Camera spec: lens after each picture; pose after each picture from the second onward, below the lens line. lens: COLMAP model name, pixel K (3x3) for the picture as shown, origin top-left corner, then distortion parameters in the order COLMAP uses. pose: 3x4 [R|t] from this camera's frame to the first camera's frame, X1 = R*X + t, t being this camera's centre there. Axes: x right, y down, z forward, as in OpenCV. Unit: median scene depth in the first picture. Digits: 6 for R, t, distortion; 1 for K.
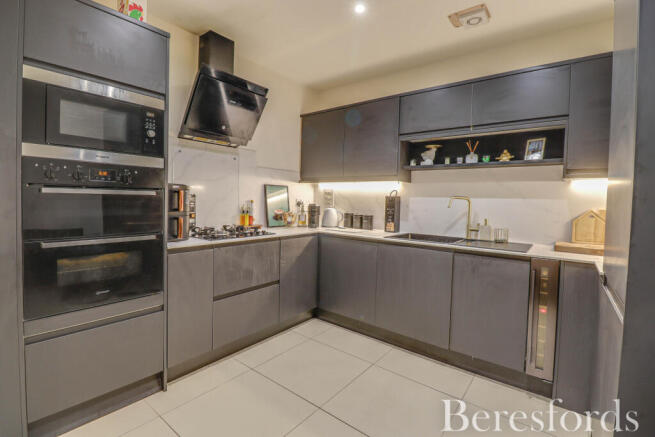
lens RADIAL K [[303.5, 0, 331.0], [0, 303.5, 211.7], [0, 0, 1]] dist [-0.007916, -0.009144]
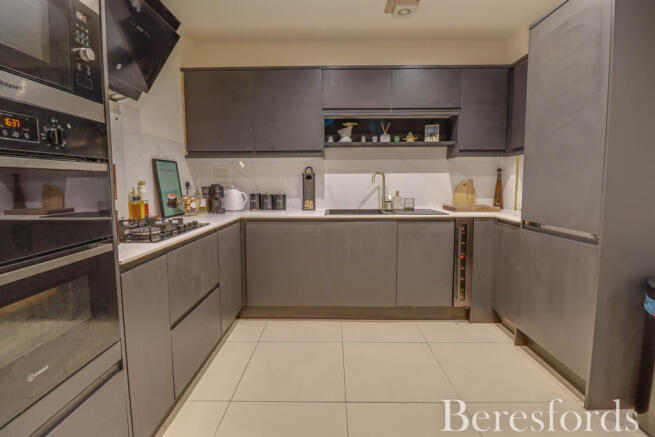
lens RADIAL K [[303.5, 0, 331.8], [0, 303.5, 211.1], [0, 0, 1]] dist [-0.007916, -0.009144]
pose [[0.796607, -0.086174, 0.598324, -0.389103], [0.048199, 0.995690, 0.079232, -0.004526], [-0.602573, -0.034278, 0.797328, 0.210146]]
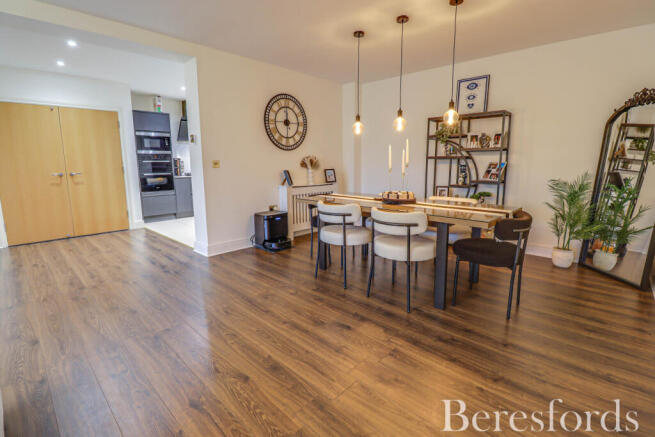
lens RADIAL K [[303.5, 0, 329.3], [0, 303.5, 212.2], [0, 0, 1]] dist [-0.007916, -0.009144]
pose [[0.995888, -0.016465, -0.089079, 1.069193], [0.027818, 0.991417, 0.127744, 0.087506], [0.086211, -0.129697, 0.987799, -1.624189]]
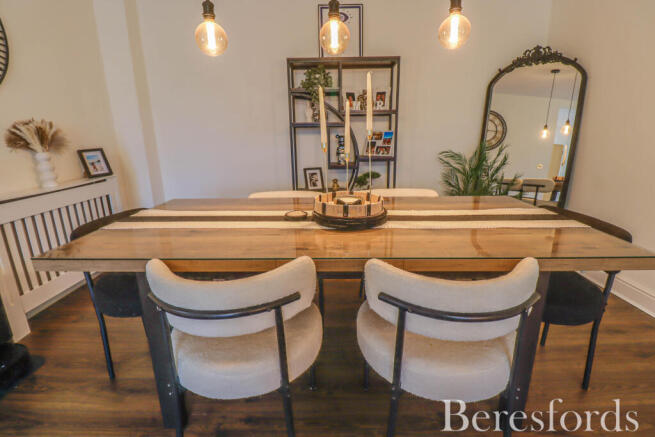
lens RADIAL K [[303.5, 0, 329.3], [0, 303.5, 210.6], [0, 0, 1]] dist [-0.007916, -0.009144]
pose [[0.788891, -0.187568, 0.585209, 0.897270], [0.055274, 0.970079, 0.236414, 0.066079], [-0.612042, -0.154158, 0.775654, -0.825582]]
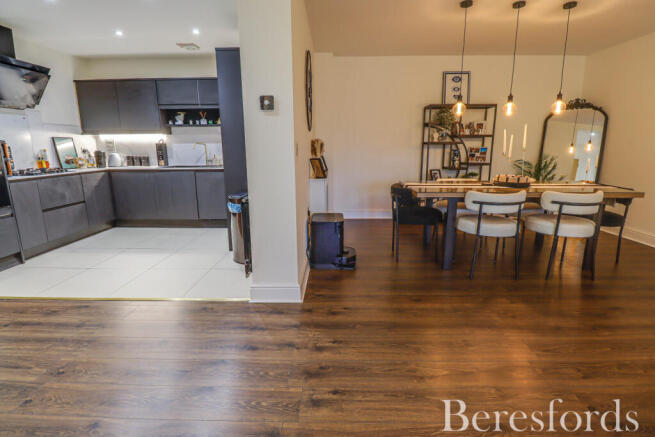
lens RADIAL K [[303.5, 0, 330.7], [0, 303.5, 210.1], [0, 0, 1]] dist [-0.007916, -0.009144]
pose [[0.799167, -0.150082, 0.582072, -0.068163], [0.047515, 0.981072, 0.187724, 0.043675], [-0.599228, -0.122366, 0.791171, -0.973669]]
